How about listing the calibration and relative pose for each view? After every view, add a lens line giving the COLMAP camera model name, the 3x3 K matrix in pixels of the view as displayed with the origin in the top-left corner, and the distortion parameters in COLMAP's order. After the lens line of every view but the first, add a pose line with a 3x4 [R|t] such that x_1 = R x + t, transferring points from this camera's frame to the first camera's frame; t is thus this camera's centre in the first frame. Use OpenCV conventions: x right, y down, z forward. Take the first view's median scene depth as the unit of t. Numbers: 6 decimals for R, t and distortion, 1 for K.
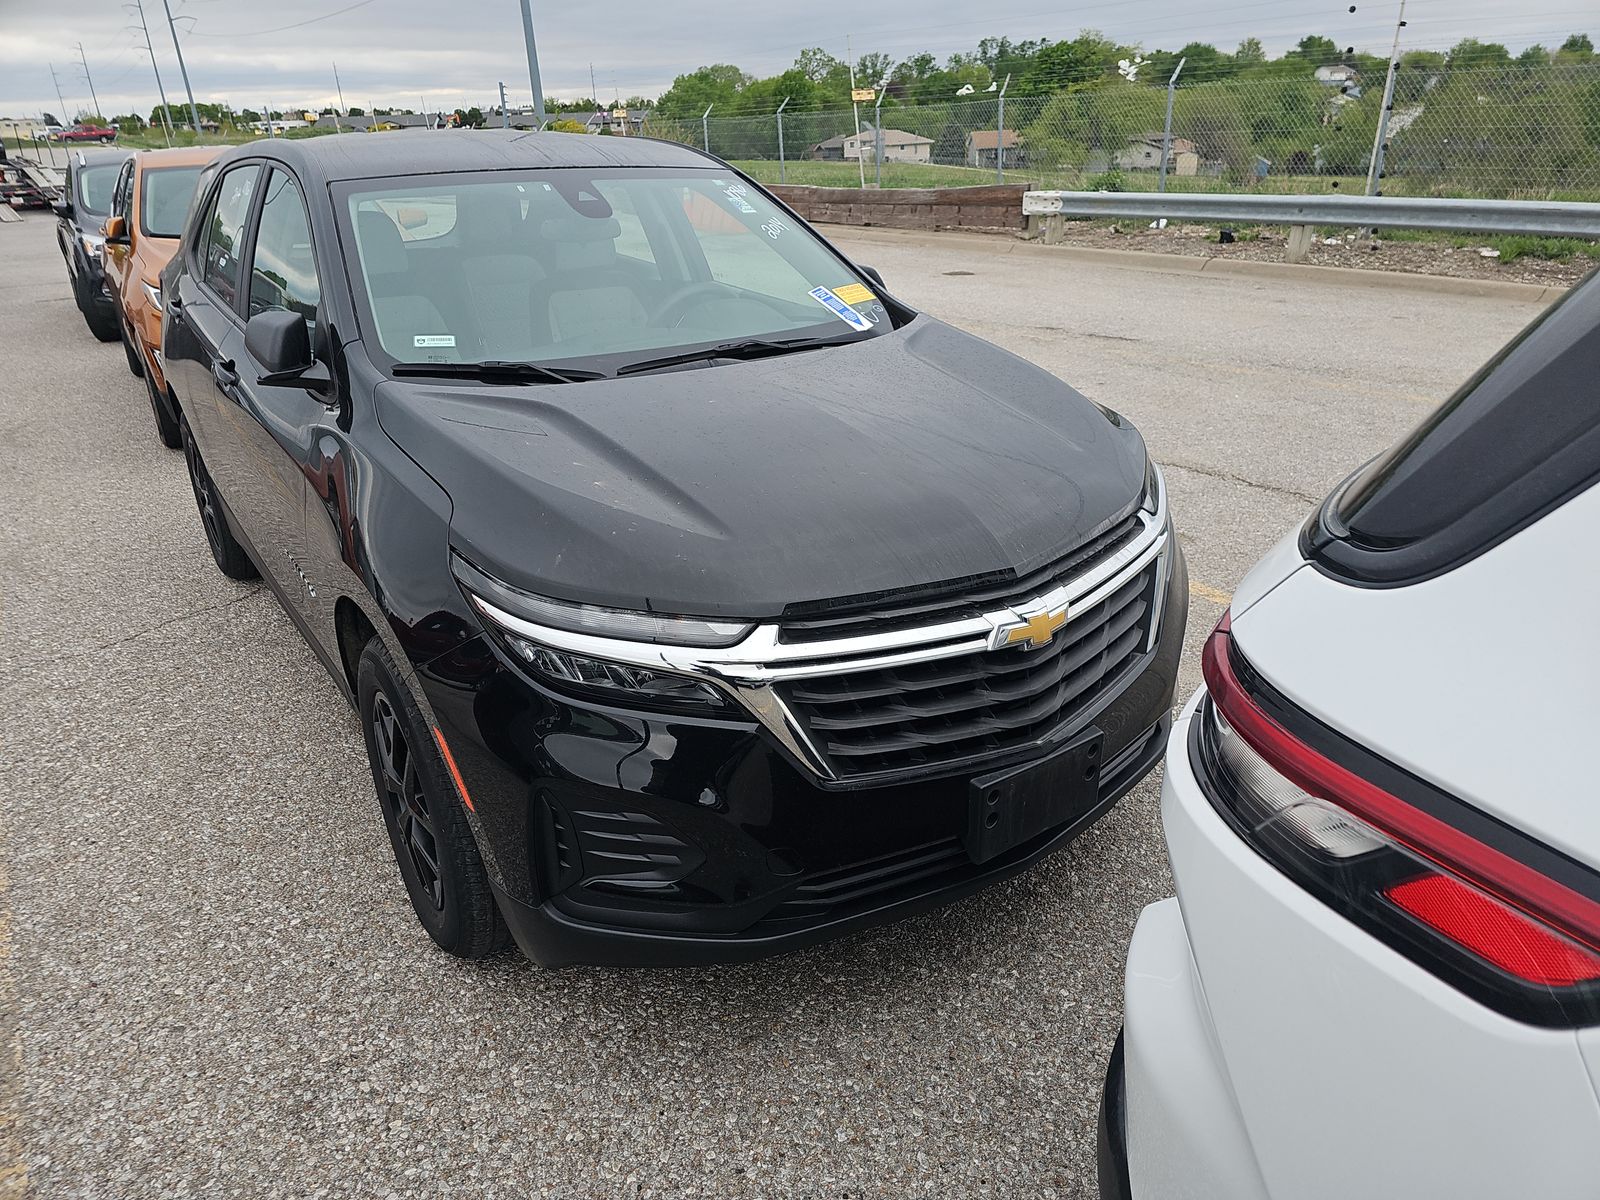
lens RADIAL K [[1077.3, 0, 825.4], [0, 1077.3, 626.4], [0, 0, 1]] dist [0.059292, -0.055690]
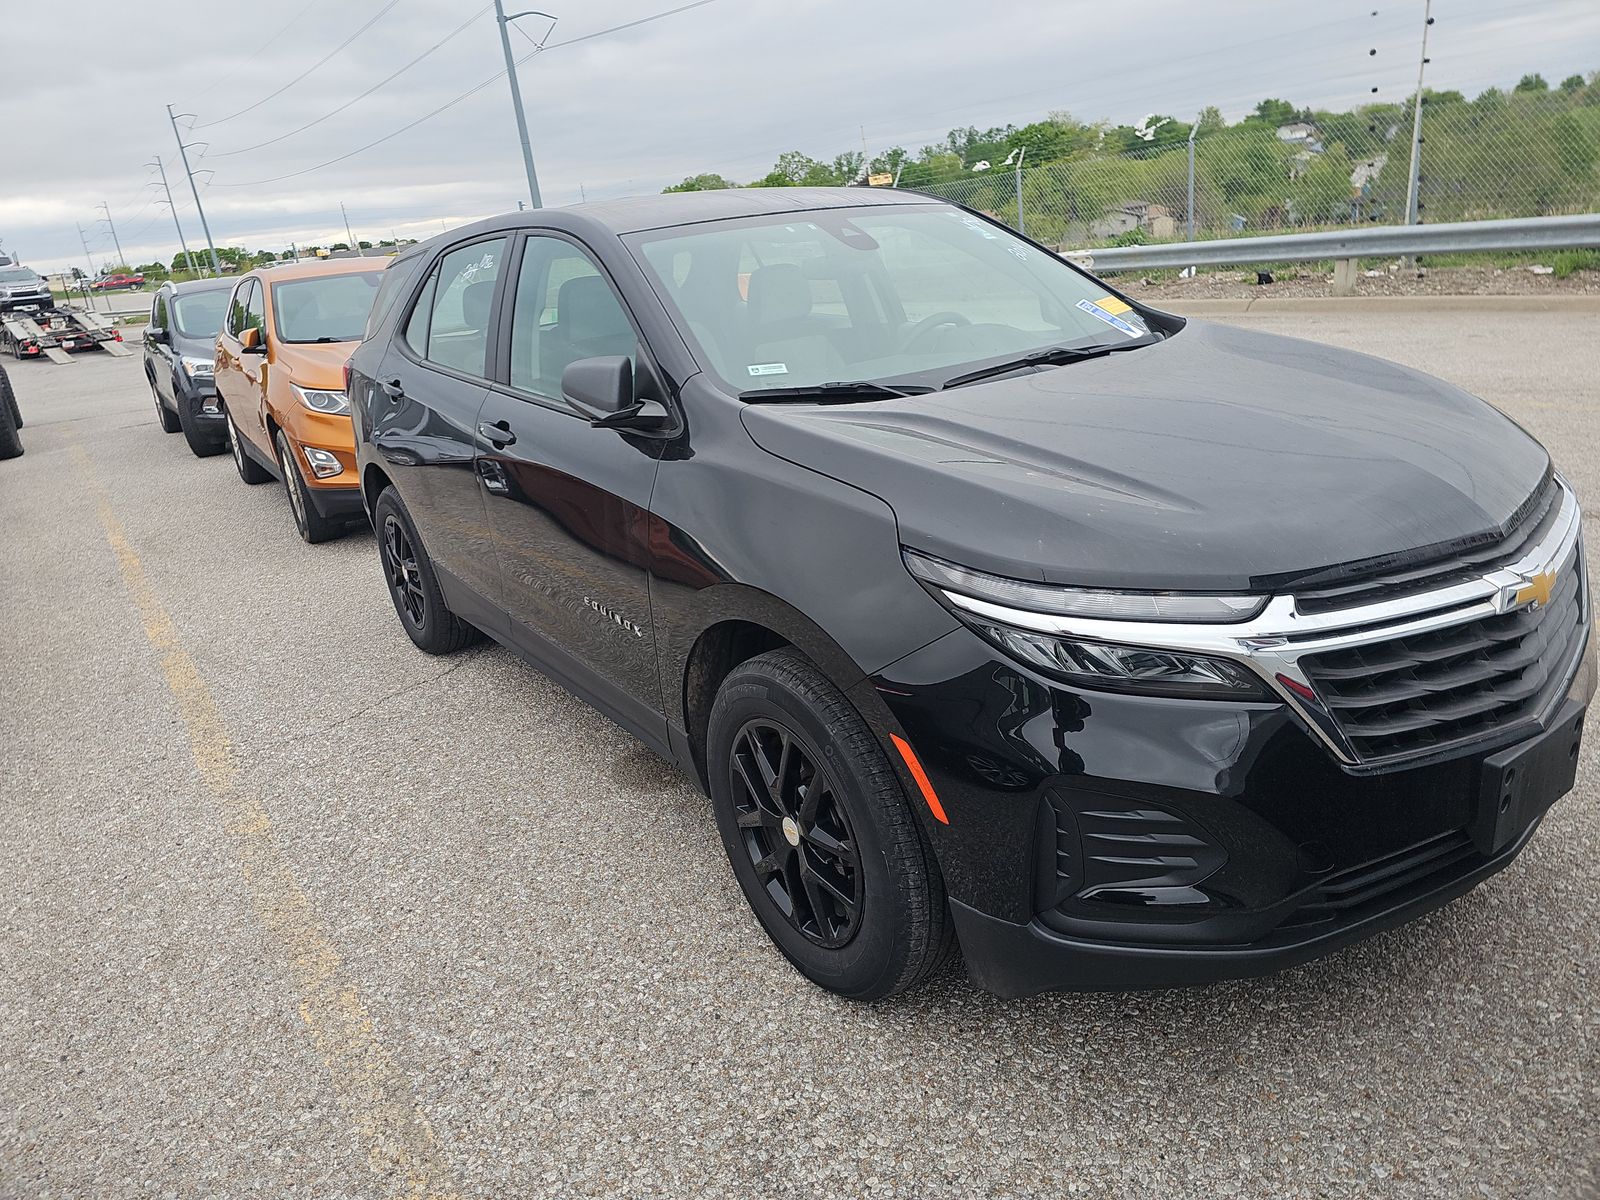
lens RADIAL K [[1077.3, 0, 786.0], [0, 1077.3, 597.1], [0, 0, 1]] dist [0.059292, -0.055690]
pose [[0.996997, -0.070319, -0.032445, -0.285062], [0.066711, 0.992609, -0.101372, 0.041846], [0.039333, 0.098903, 0.994319, 0.031125]]
